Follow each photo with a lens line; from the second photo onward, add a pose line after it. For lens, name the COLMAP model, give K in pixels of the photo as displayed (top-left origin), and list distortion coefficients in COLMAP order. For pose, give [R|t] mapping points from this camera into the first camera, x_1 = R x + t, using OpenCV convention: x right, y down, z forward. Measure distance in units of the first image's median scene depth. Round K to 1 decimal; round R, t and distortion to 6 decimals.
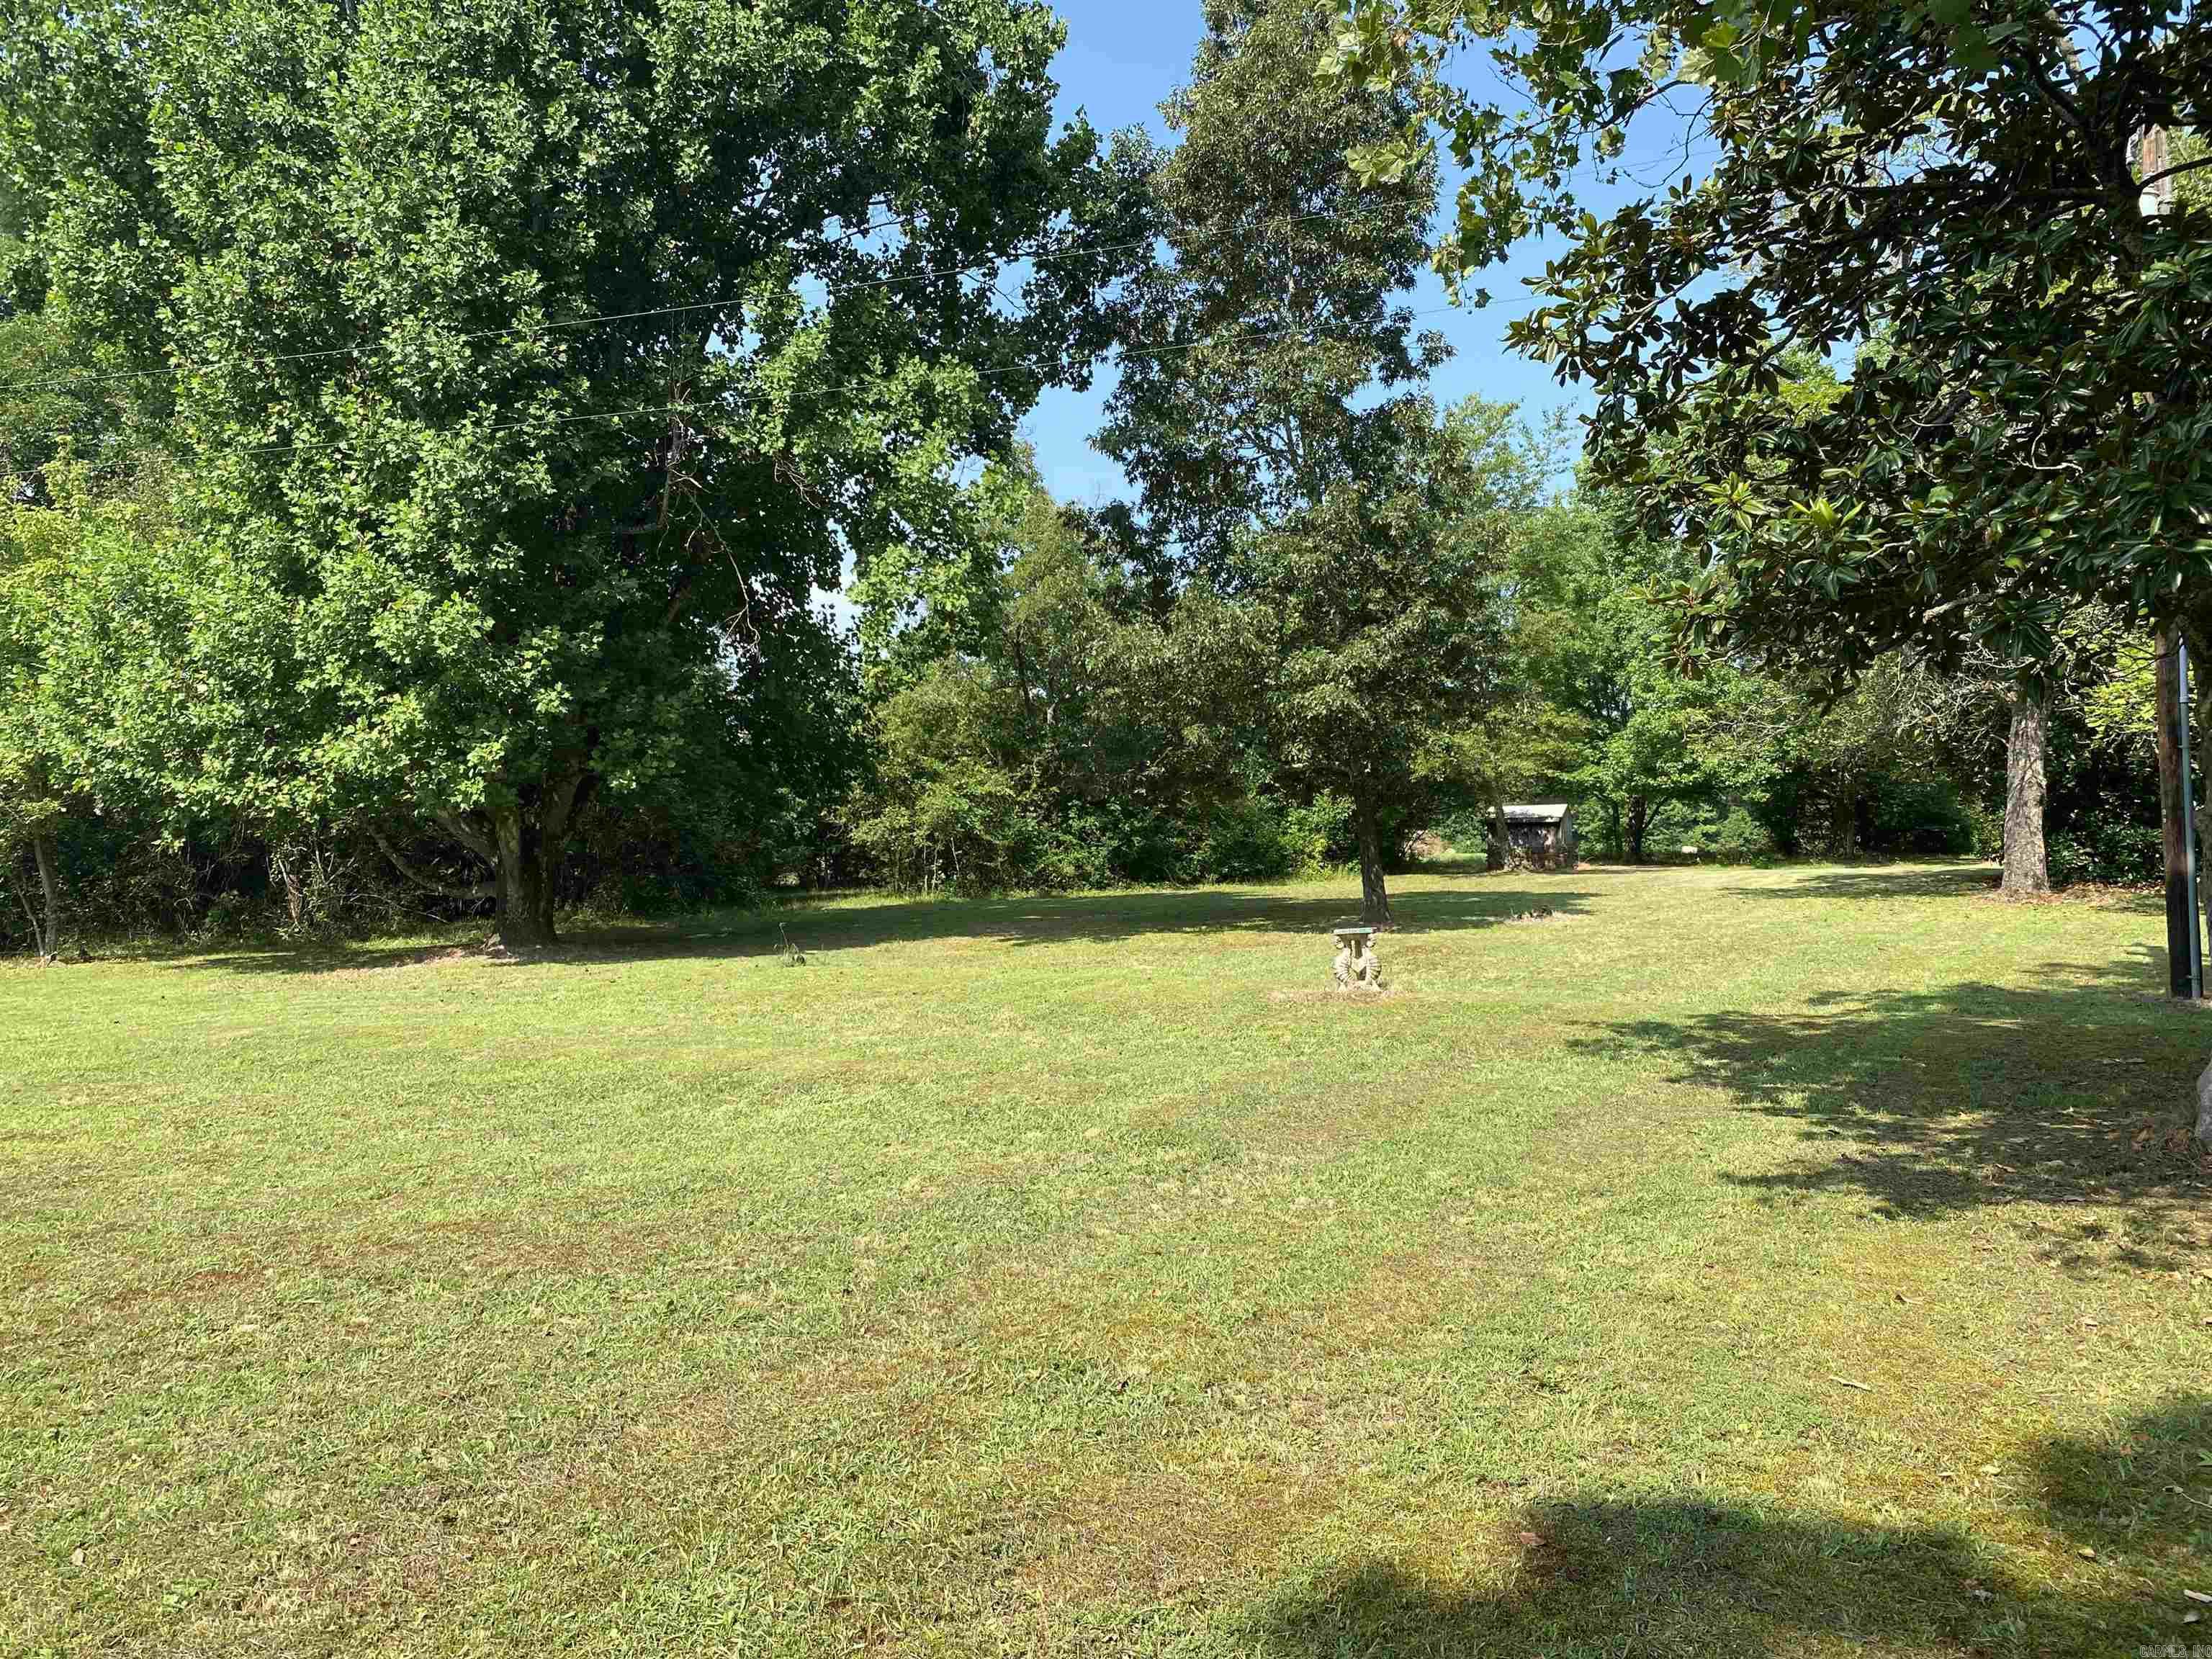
lens RADIAL K [[1690.8, 0, 1106.2], [0, 1690.8, 843.5], [0, 0, 1]] dist [0.015259, -0.021384]
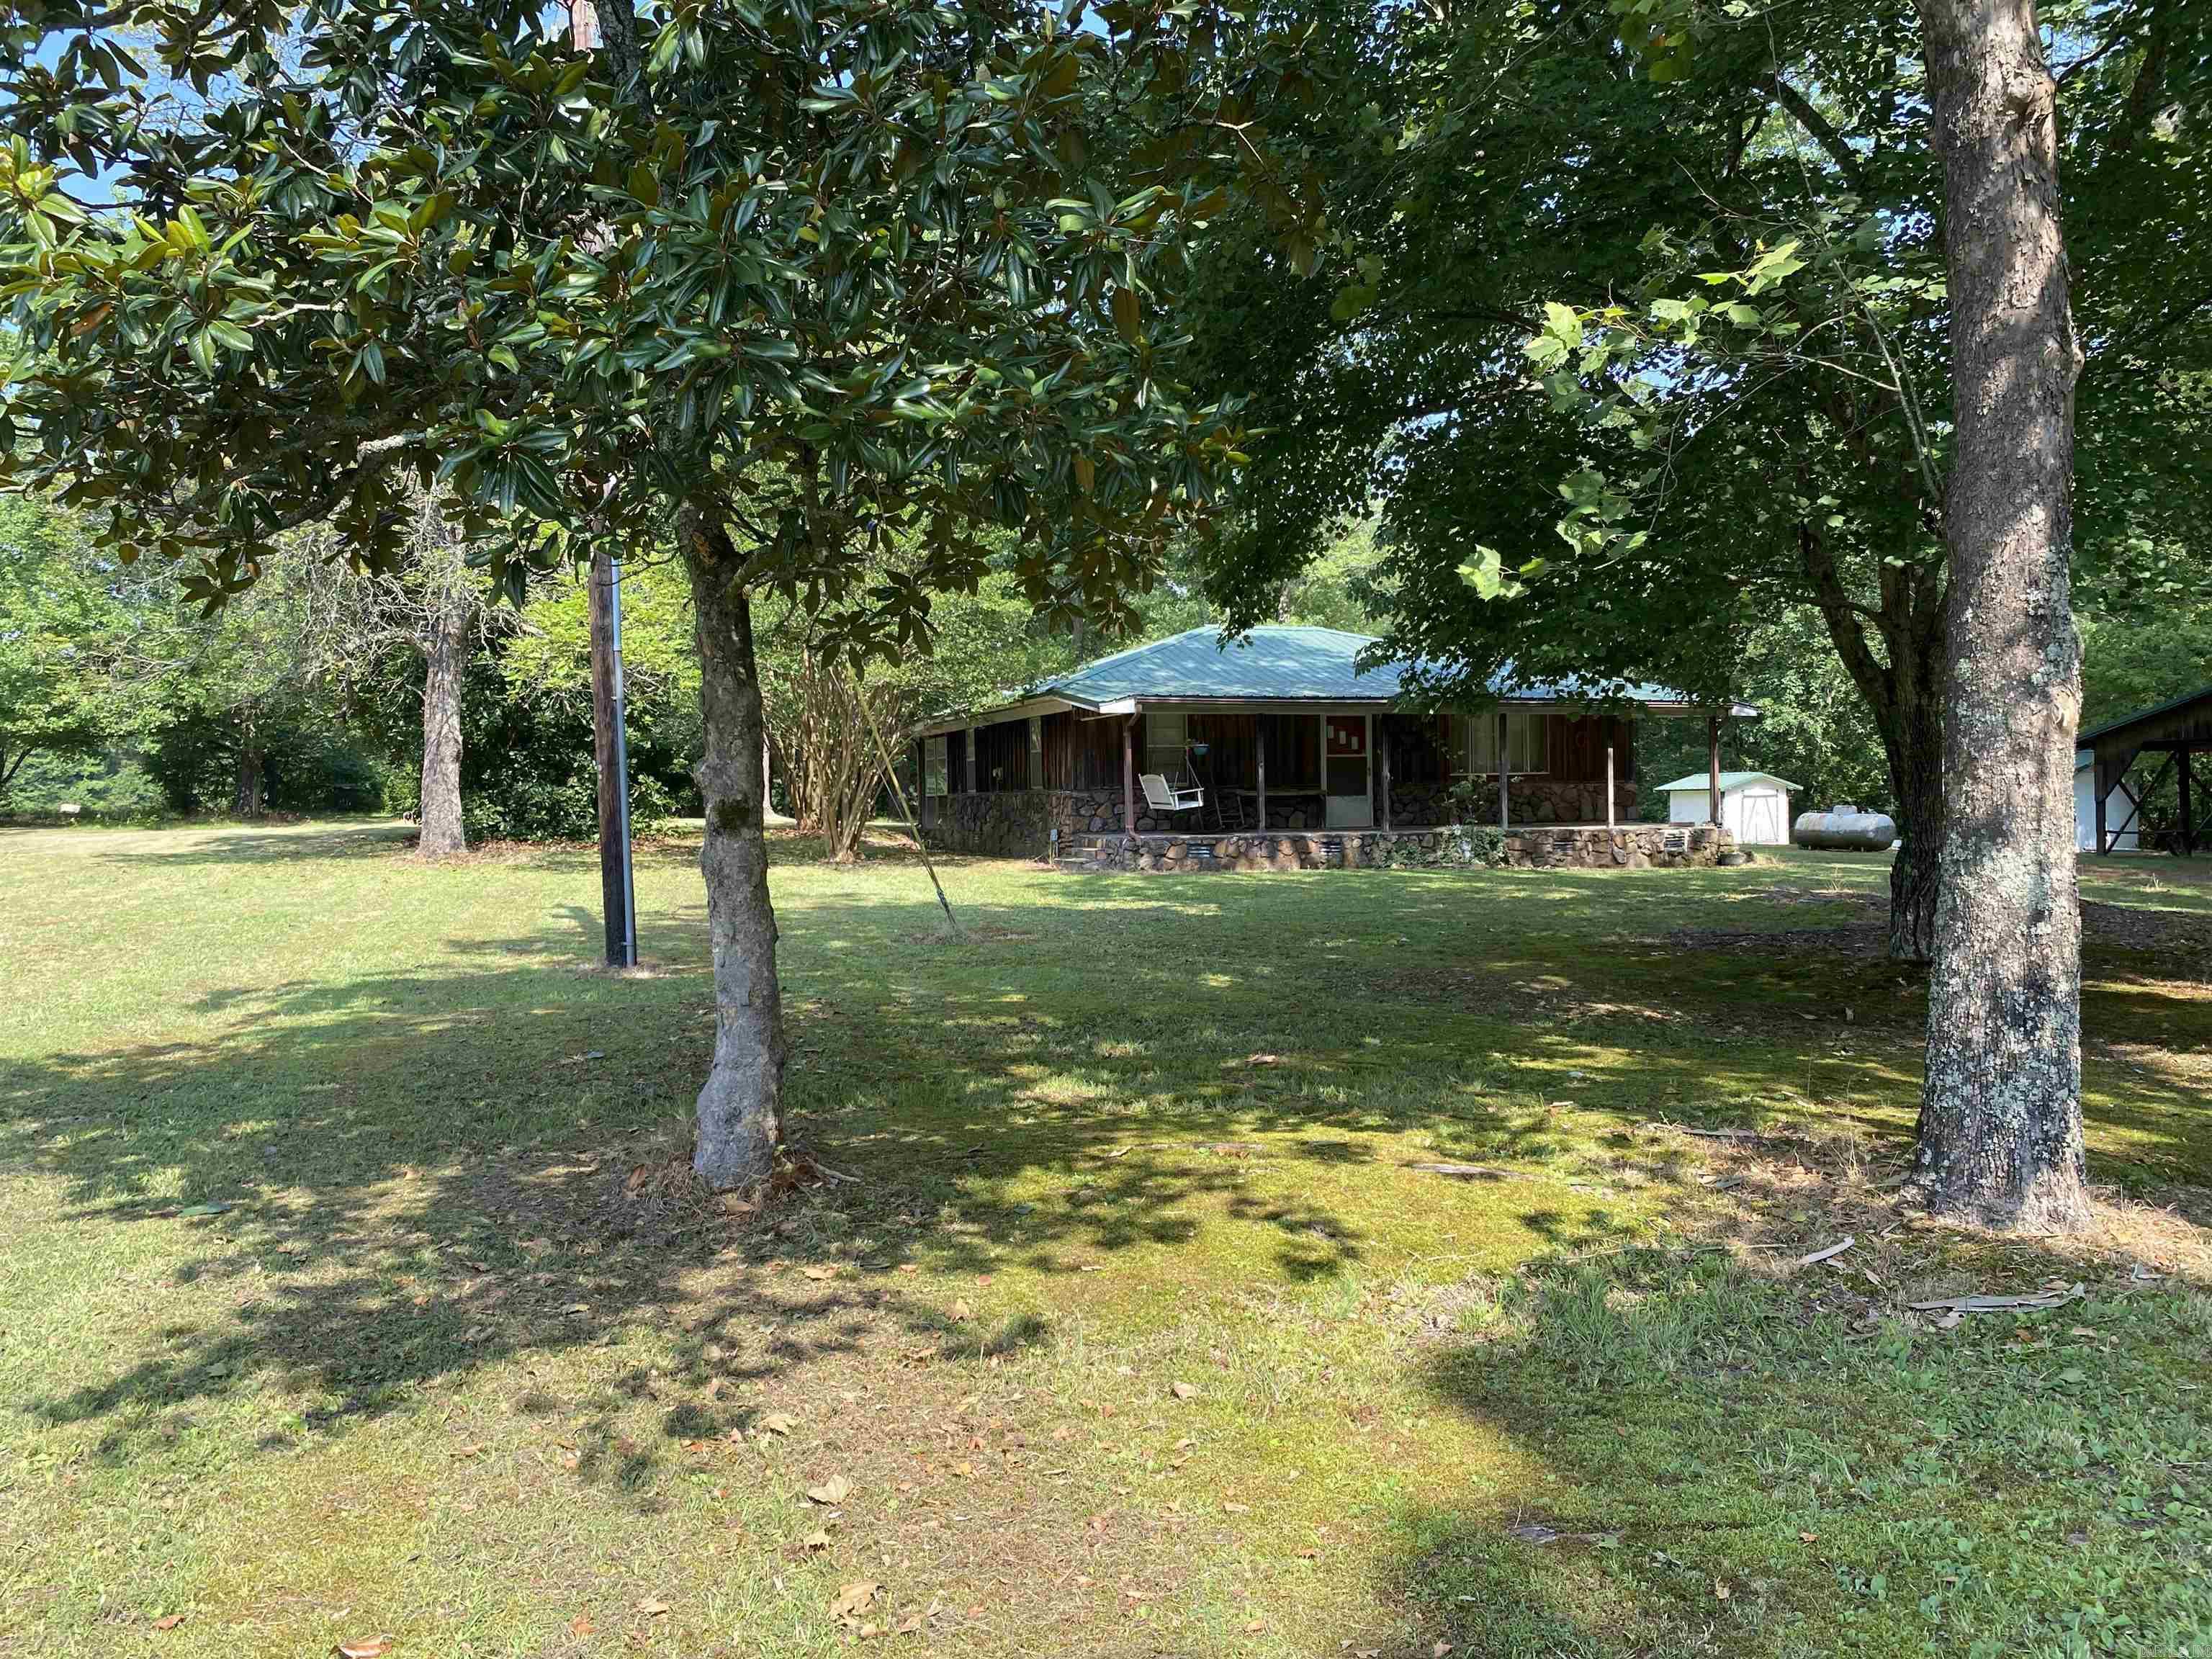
lens RADIAL K [[1690.8, 0, 1107.5], [0, 1690.8, 838.3], [0, 0, 1]] dist [0.015259, -0.021384]
pose [[0.638390, -0.016537, 0.769535, 0.043336], [-0.000355, 0.999763, 0.021780, -0.000158], [-0.769713, -0.014177, 0.638233, 0.095525]]
